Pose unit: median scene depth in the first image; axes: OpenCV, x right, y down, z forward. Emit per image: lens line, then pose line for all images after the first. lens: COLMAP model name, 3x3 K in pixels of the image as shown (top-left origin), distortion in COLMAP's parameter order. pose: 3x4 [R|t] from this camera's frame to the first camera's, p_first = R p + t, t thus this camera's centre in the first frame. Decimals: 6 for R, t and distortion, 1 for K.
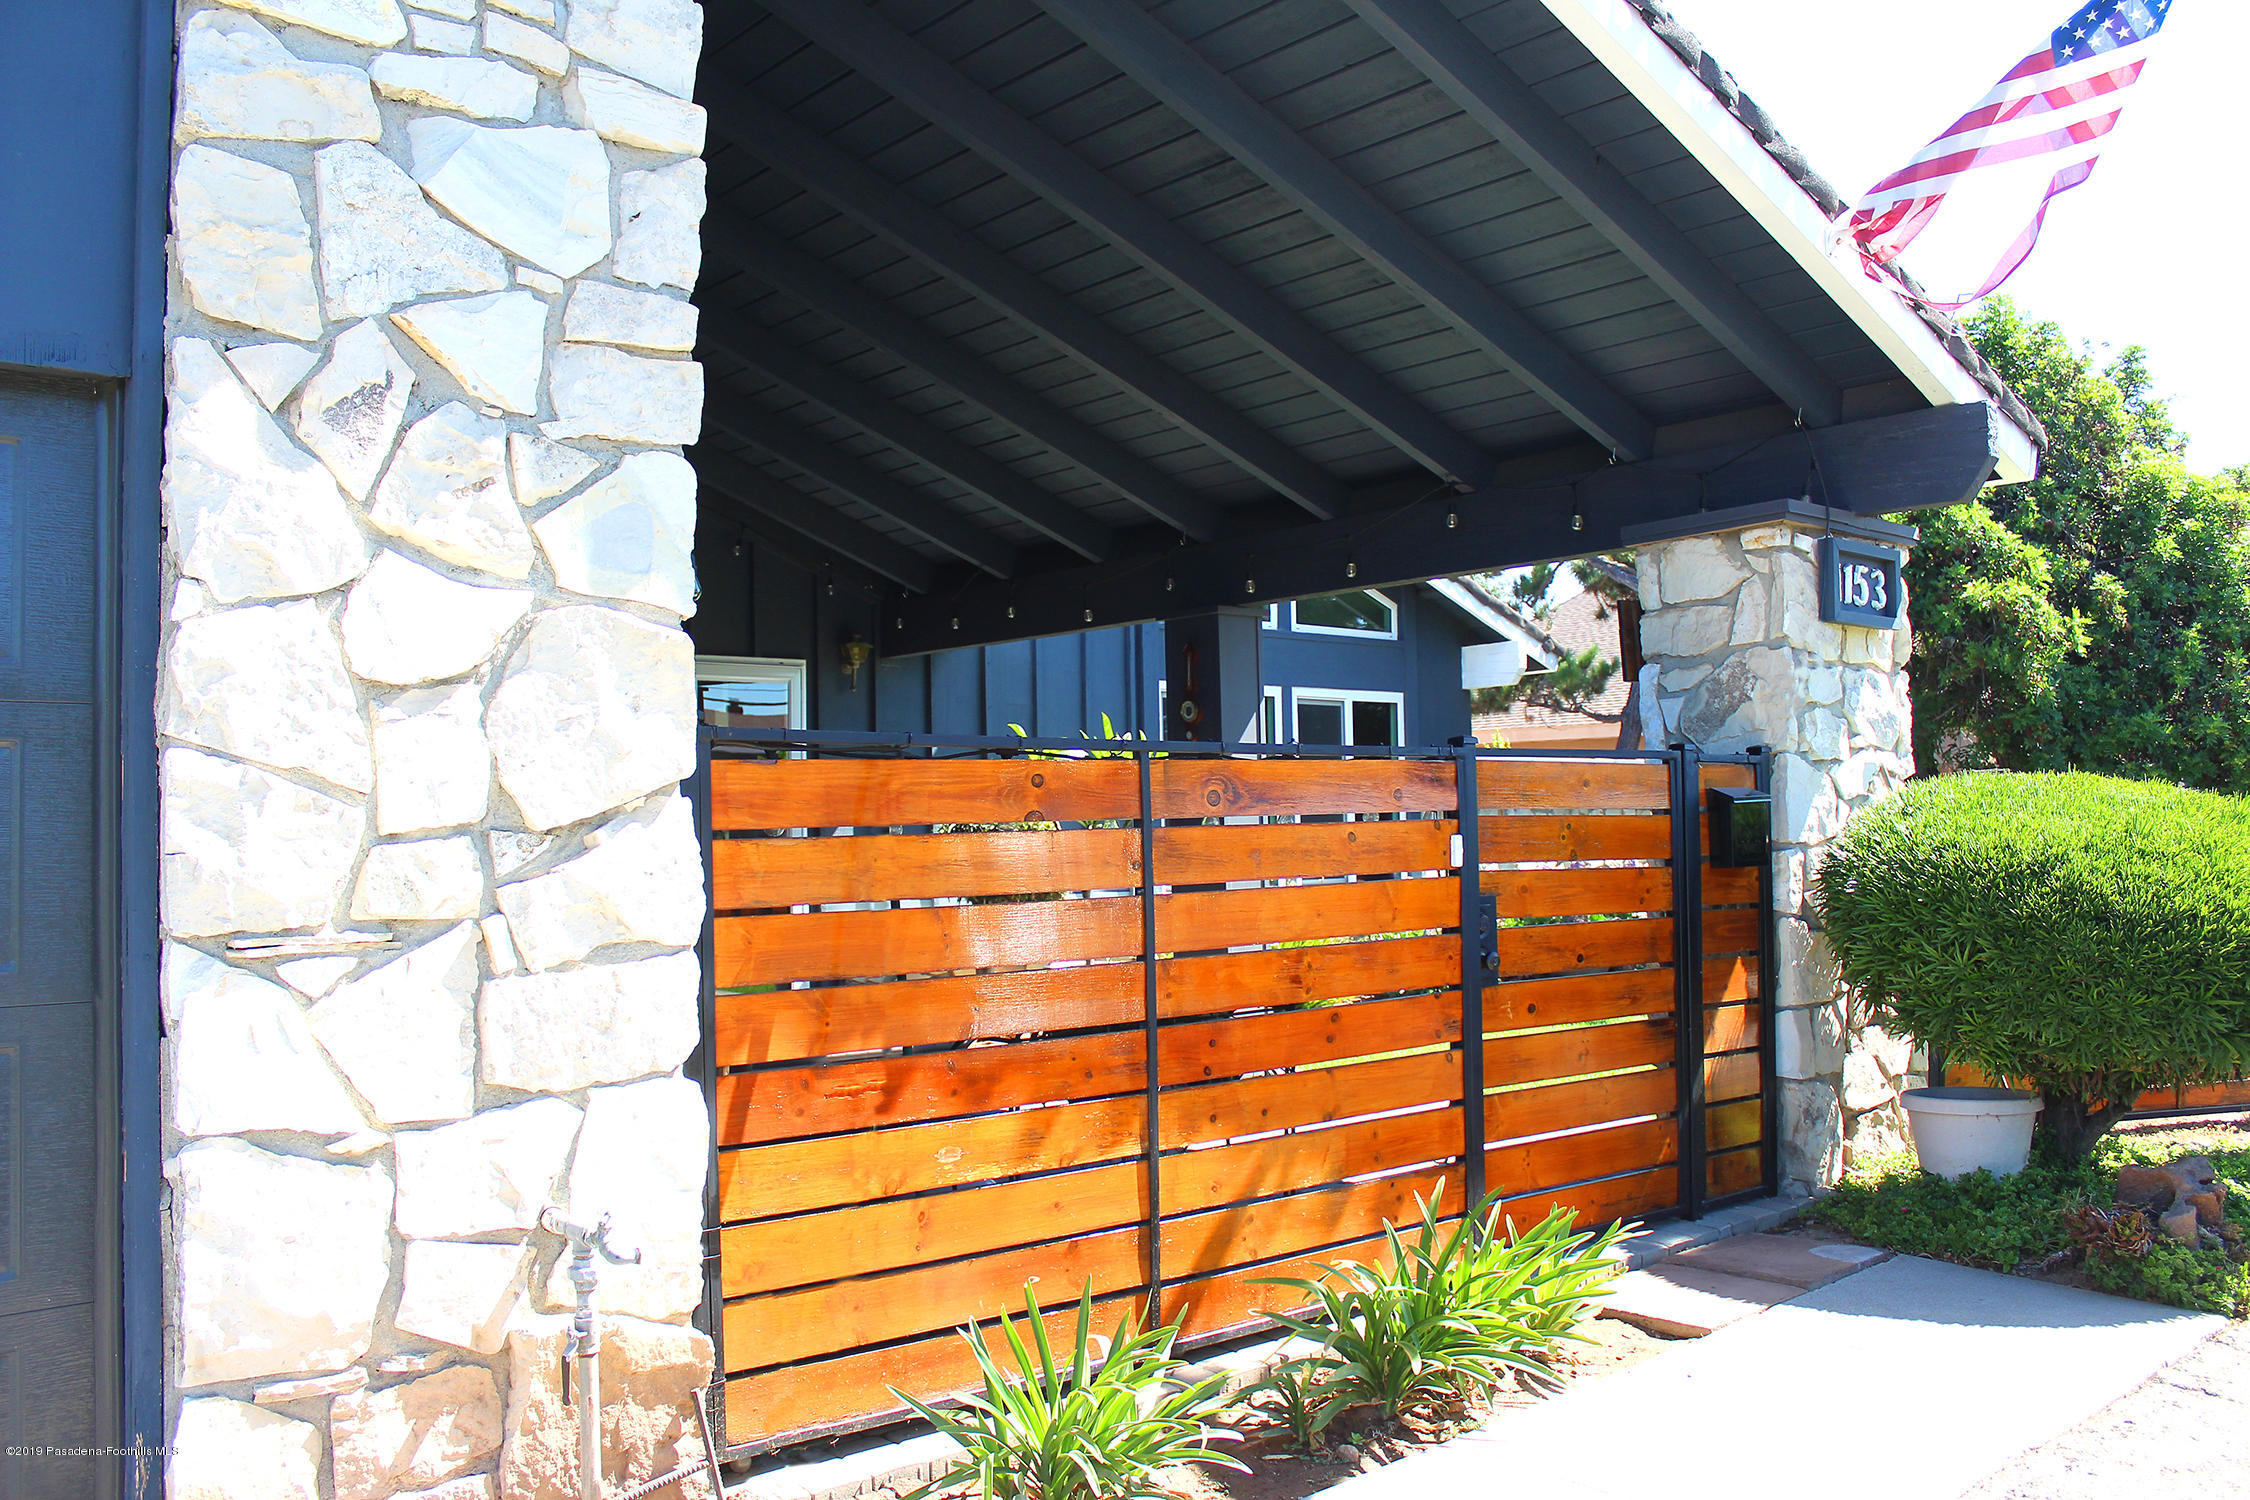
lens RADIAL K [[1849.5, 0, 1124.9], [0, 1849.5, 761.2], [0, 0, 1]] dist [-0.163840, 0.129608]
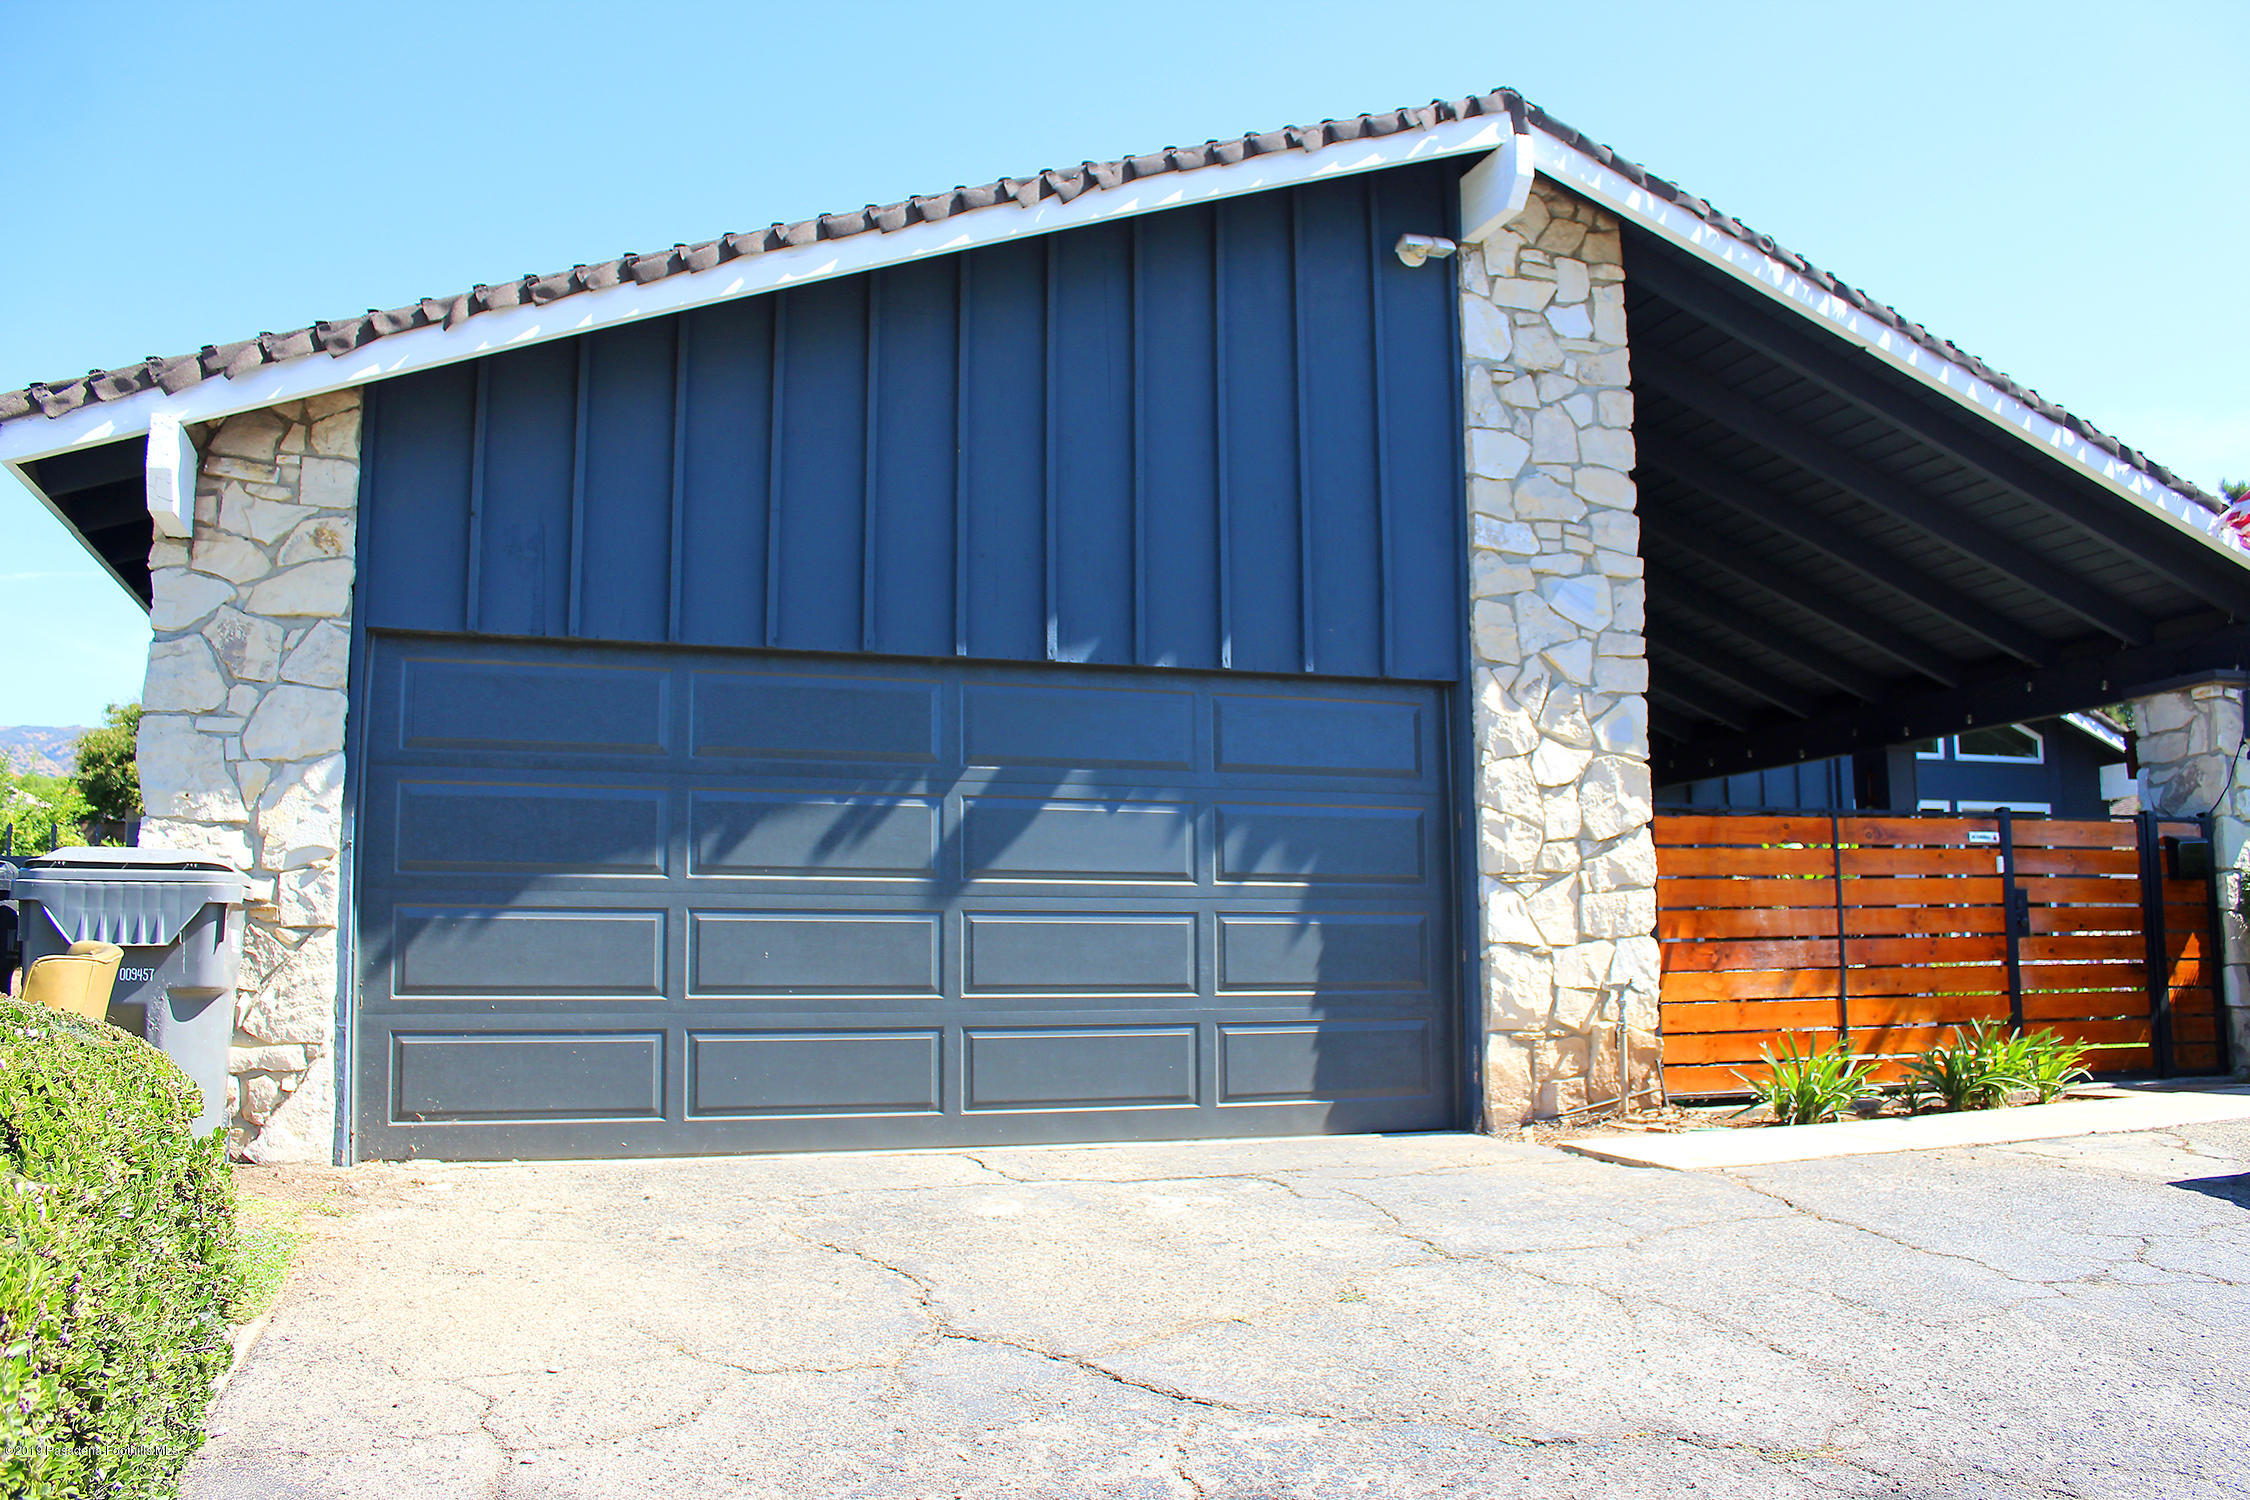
lens RADIAL K [[1849.5, 0, 1124.9], [0, 1849.5, 761.2], [0, 0, 1]] dist [-0.163840, 0.129608]
pose [[0.930469, -0.036504, -0.364547, 0.013078], [0.006731, 0.996559, -0.082611, 0.113131], [0.366309, 0.074413, 0.927513, -1.418290]]
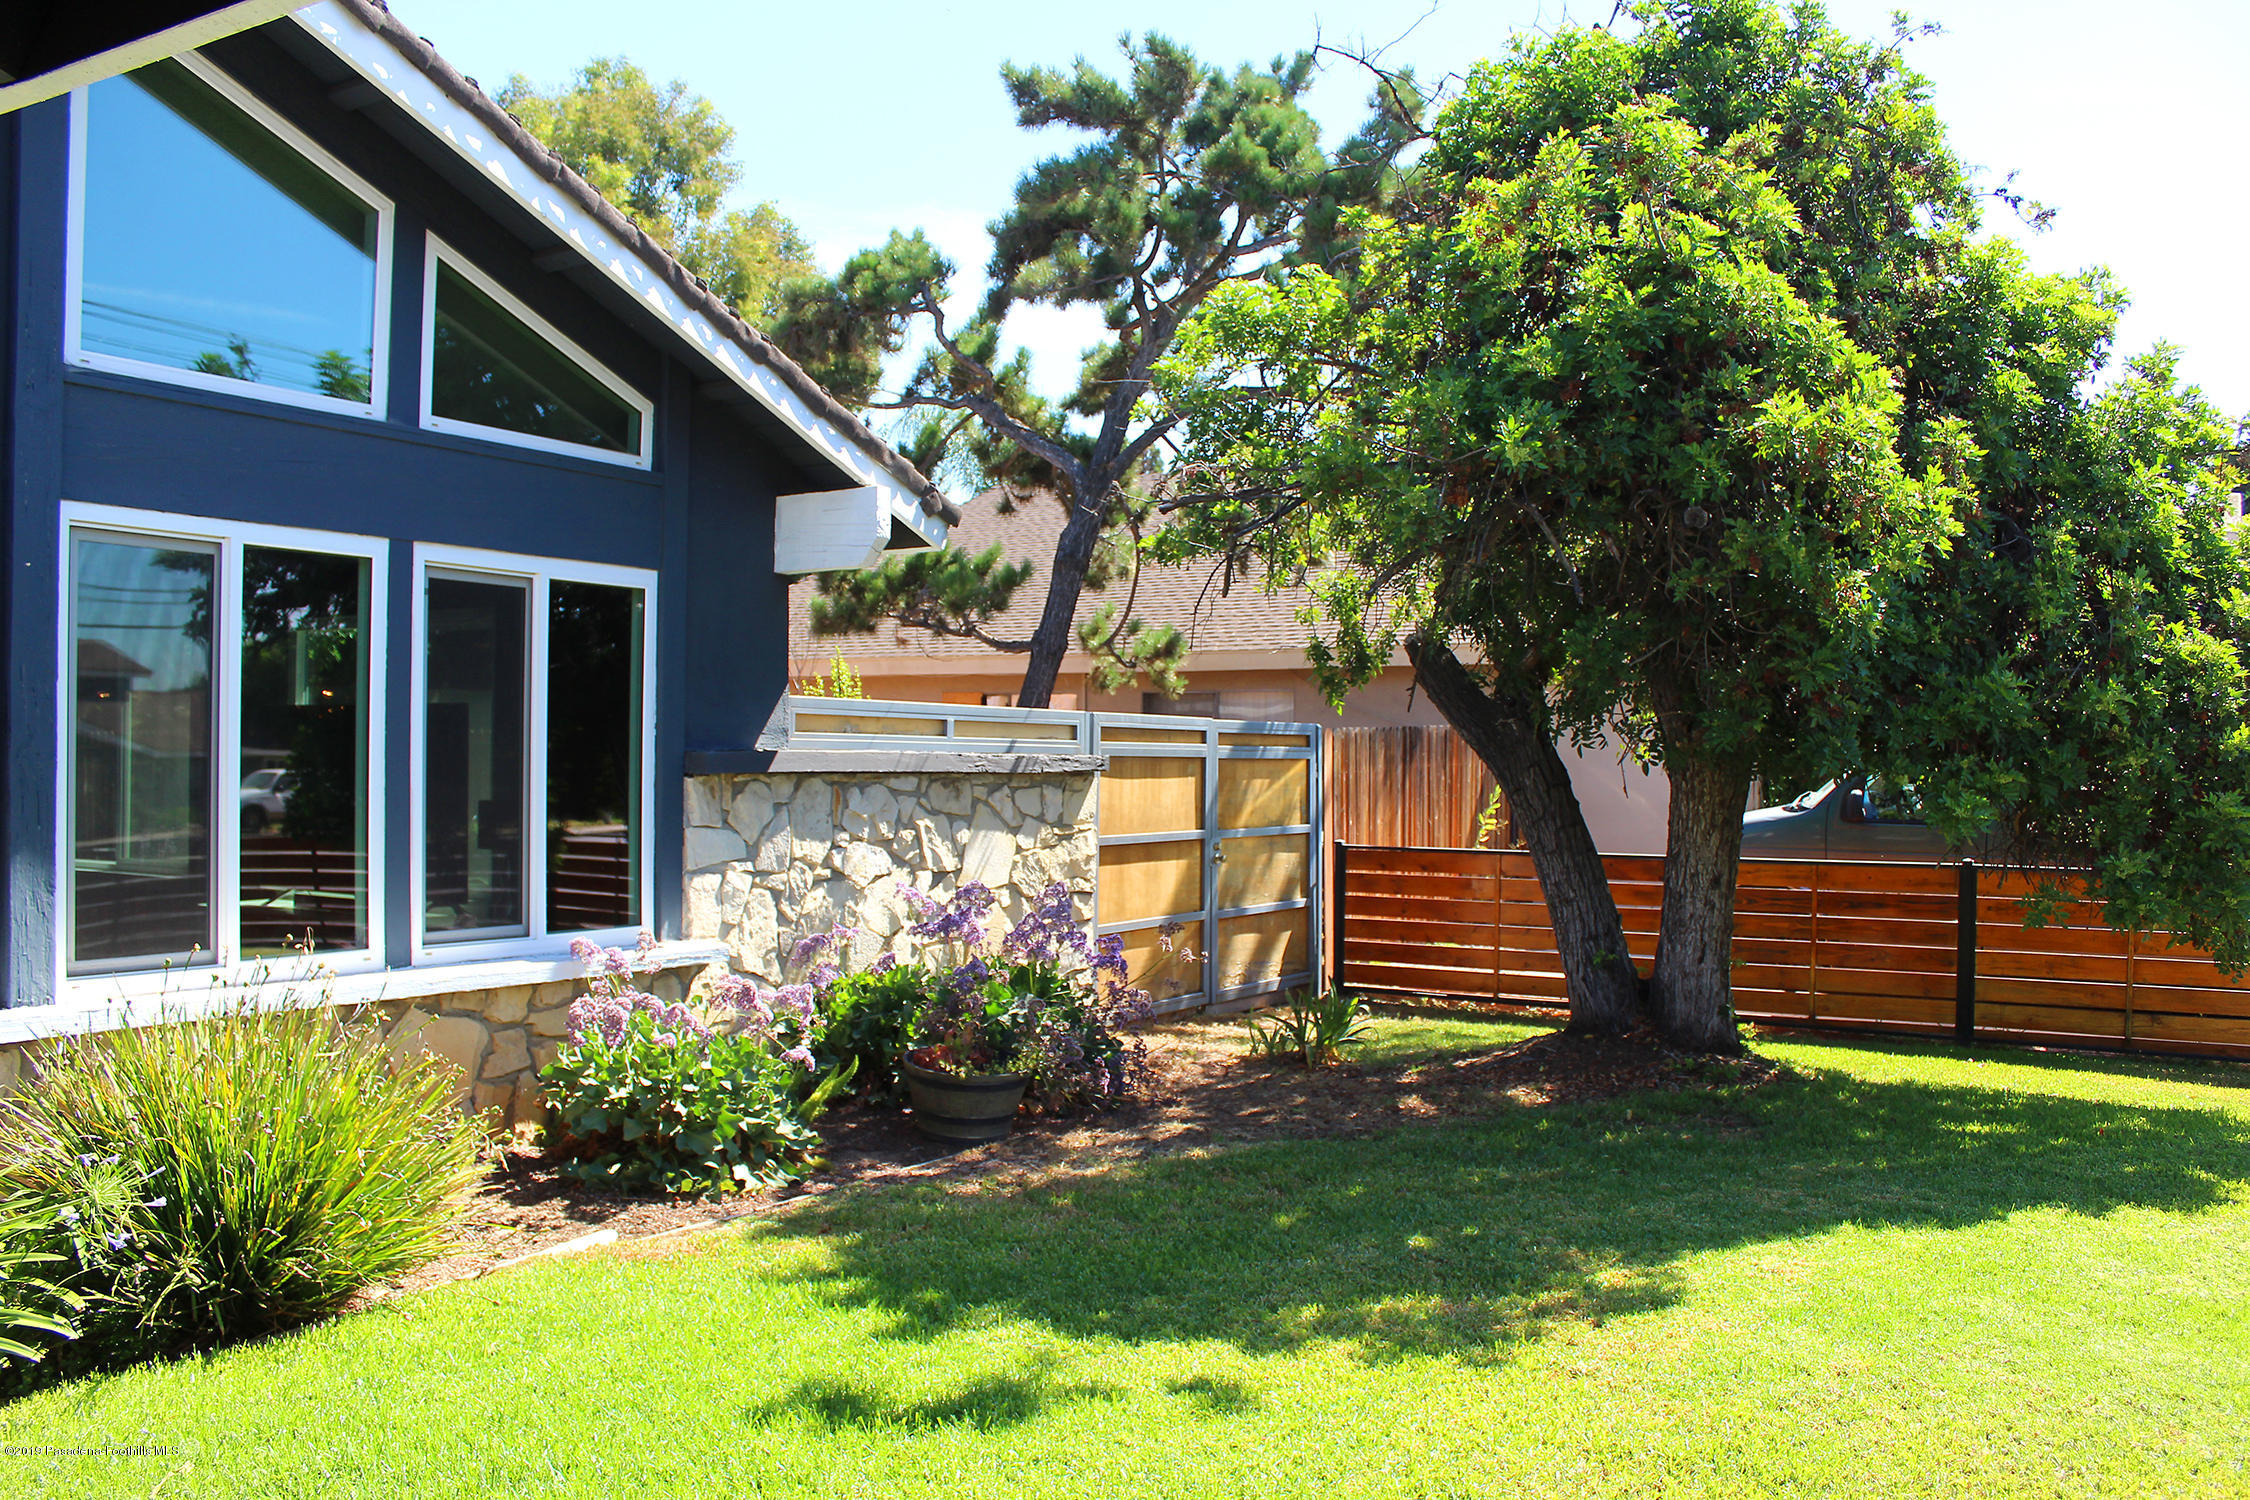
lens RADIAL K [[1849.5, 0, 1124.9], [0, 1849.5, 761.2], [0, 0, 1]] dist [-0.163840, 0.129608]
pose [[0.944448, 0.027939, 0.327470, 0.369938], [-0.040162, 0.998724, 0.030621, -0.013602], [-0.326196, -0.042072, 0.944365, 1.573802]]
